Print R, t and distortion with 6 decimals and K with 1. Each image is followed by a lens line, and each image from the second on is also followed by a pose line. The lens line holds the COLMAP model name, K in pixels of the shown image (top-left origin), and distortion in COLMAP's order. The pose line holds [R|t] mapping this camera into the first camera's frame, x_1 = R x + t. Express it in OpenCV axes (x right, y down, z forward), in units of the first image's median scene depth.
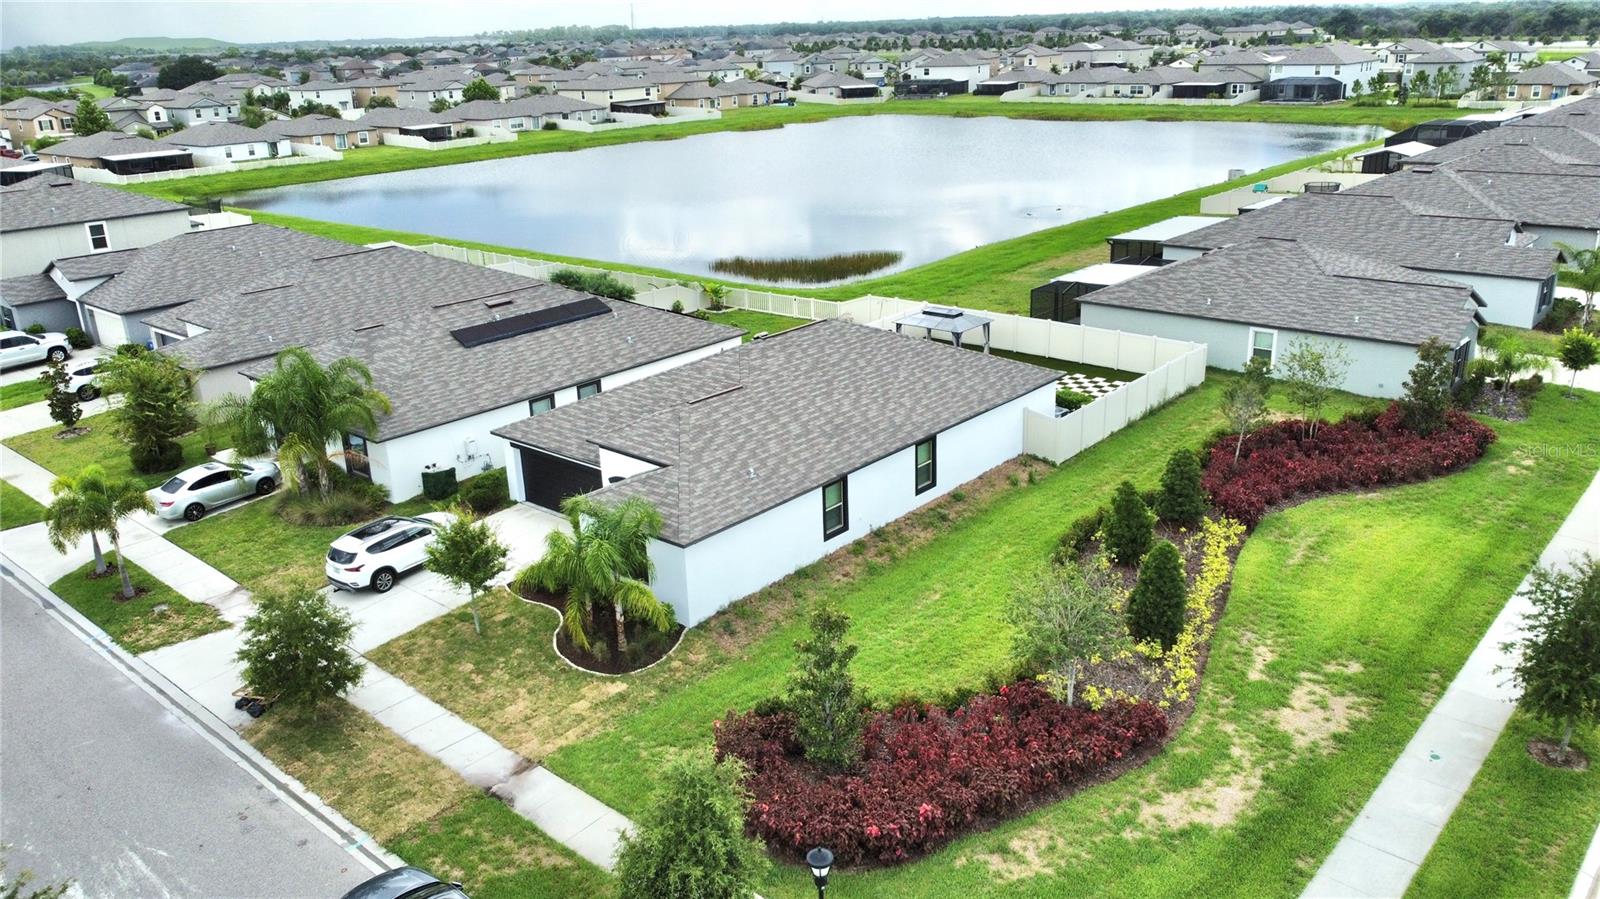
lens RADIAL K [[1211.3, 0, 796.7], [0, 1211.3, 449.9], [0, 0, 1]] dist [0.001692, 0.005374]
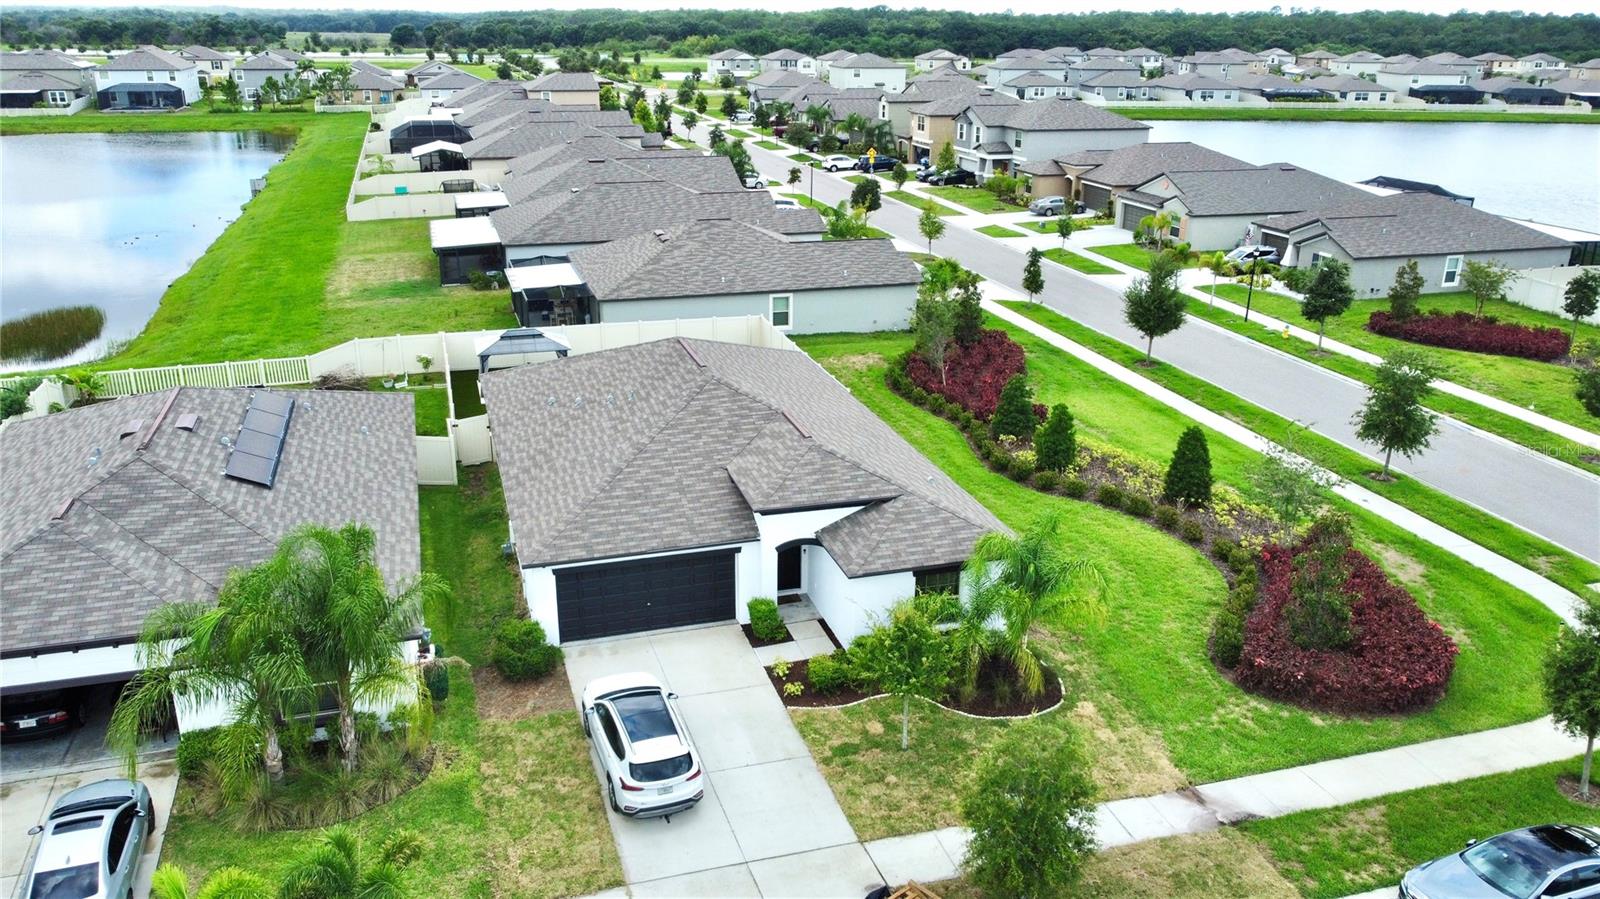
lens RADIAL K [[1211.3, 0, 792.7], [0, 1211.3, 447.9], [0, 0, 1]] dist [0.001692, 0.005374]
pose [[0.523541, -0.248937, 0.814822, -0.645708], [0.256047, 0.958125, 0.128202, -0.116619], [-0.812616, 0.141514, 0.565357, 0.405453]]
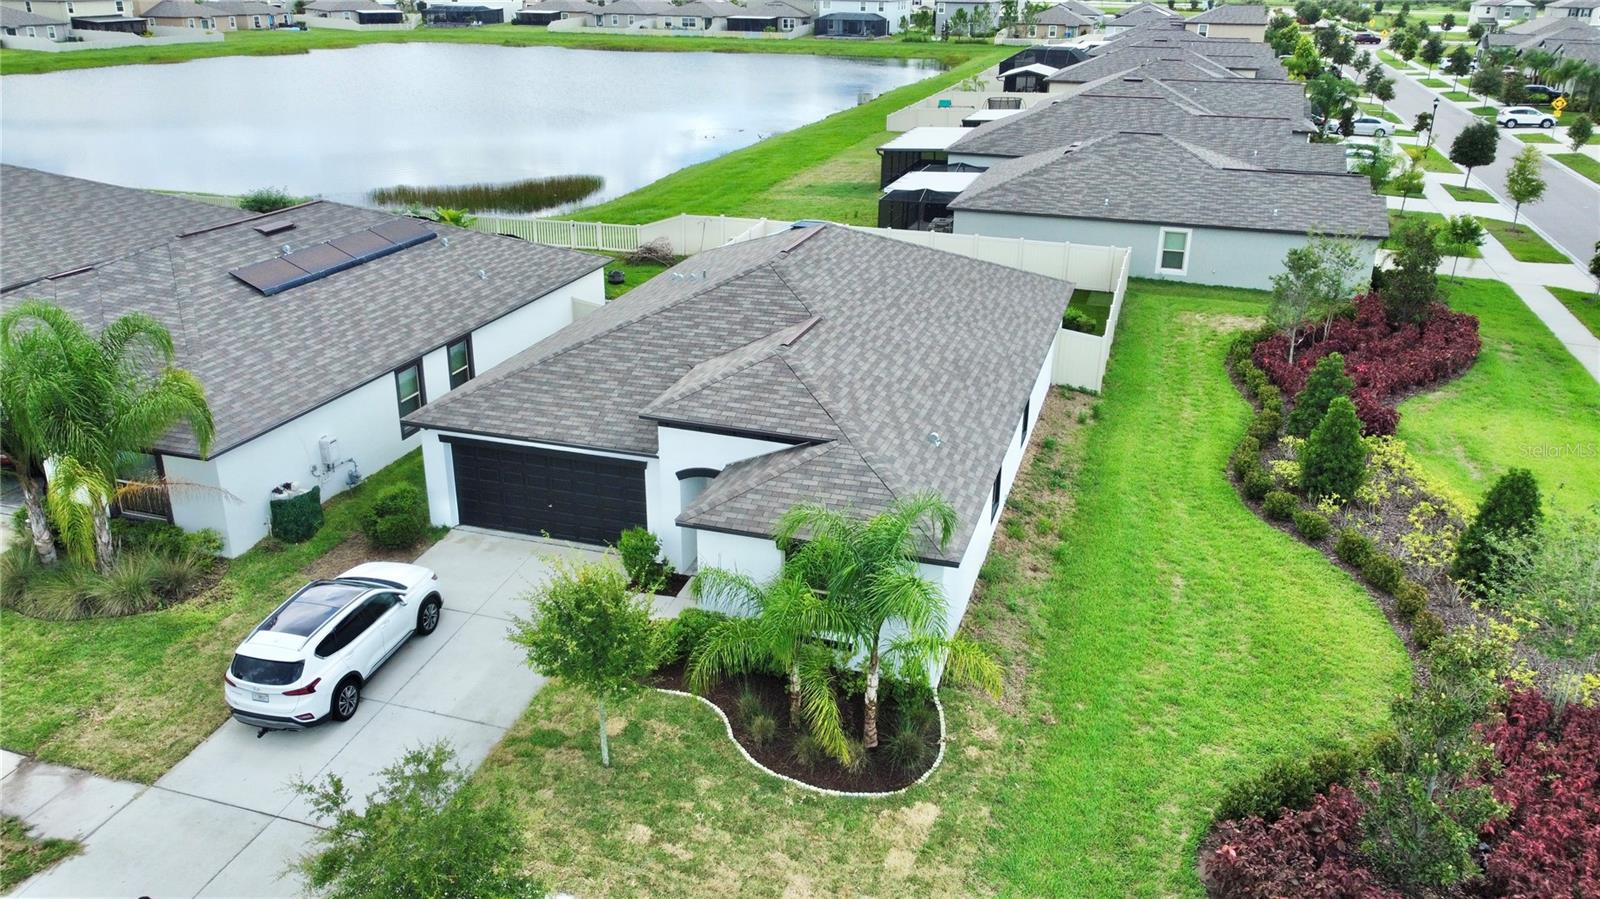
lens RADIAL K [[1211.3, 0, 795.4], [0, 1211.3, 446.1], [0, 0, 1]] dist [0.001692, 0.005374]
pose [[0.914039, -0.106753, 0.391327, -0.275280], [0.092813, 0.994195, 0.054425, -0.015424], [-0.394866, -0.013427, 0.918641, 0.309966]]
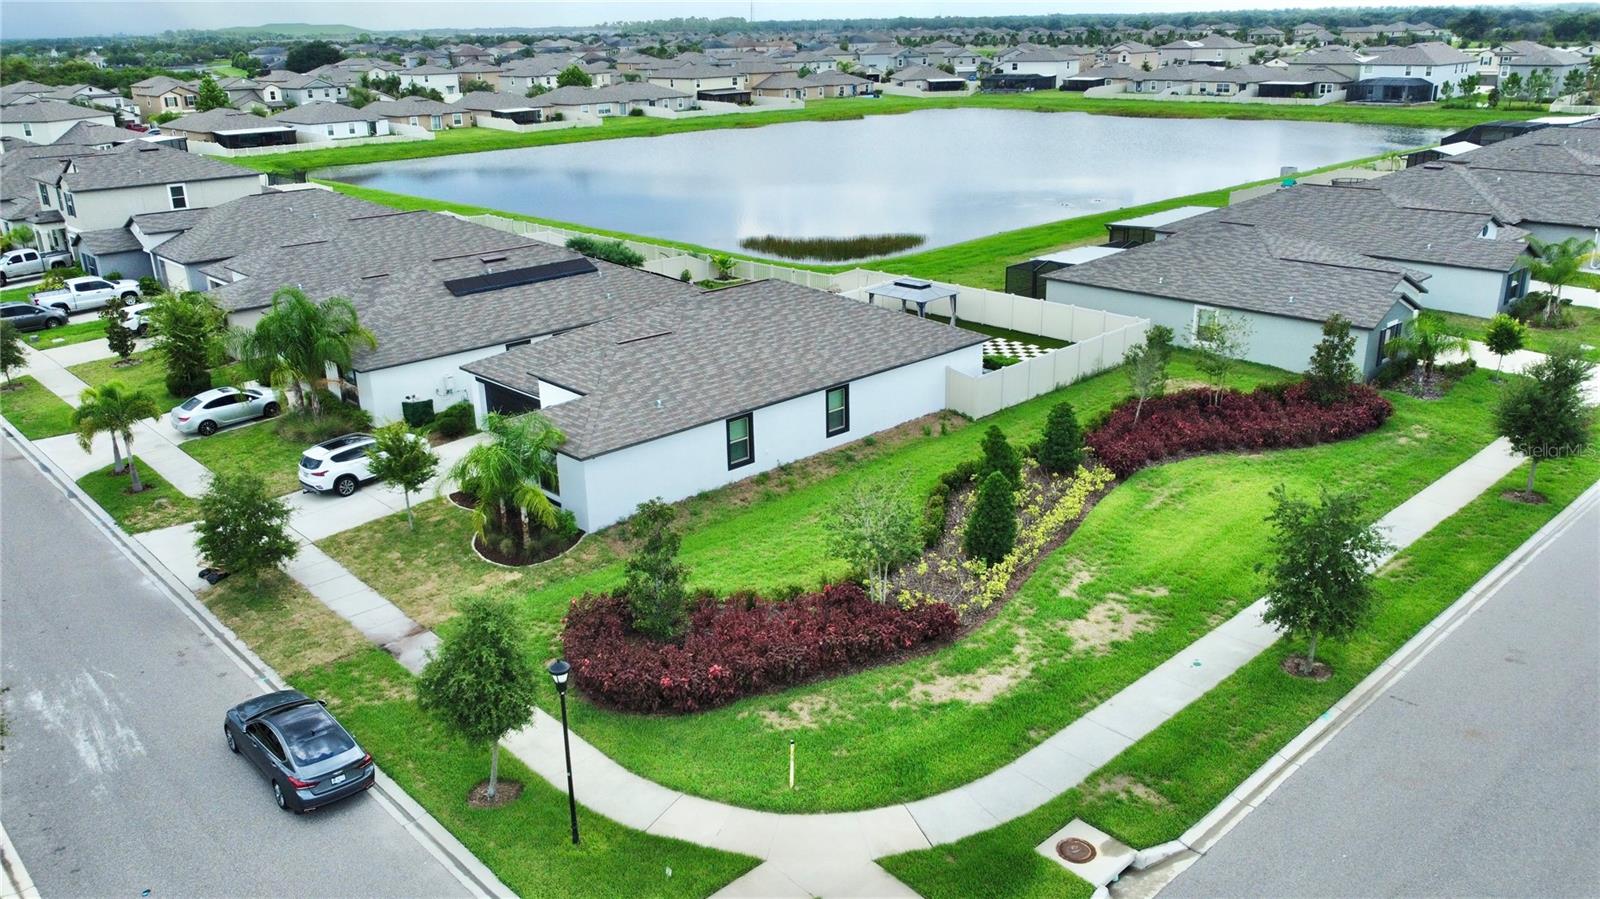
lens RADIAL K [[1211.3, 0, 798.0], [0, 1211.3, 451.0], [0, 0, 1]] dist [0.001692, 0.005374]
pose [[0.995561, 0.043481, -0.083476, 0.140003], [-0.043065, 0.999049, 0.006772, 0.036860], [0.083692, -0.003147, 0.996487, -0.086693]]
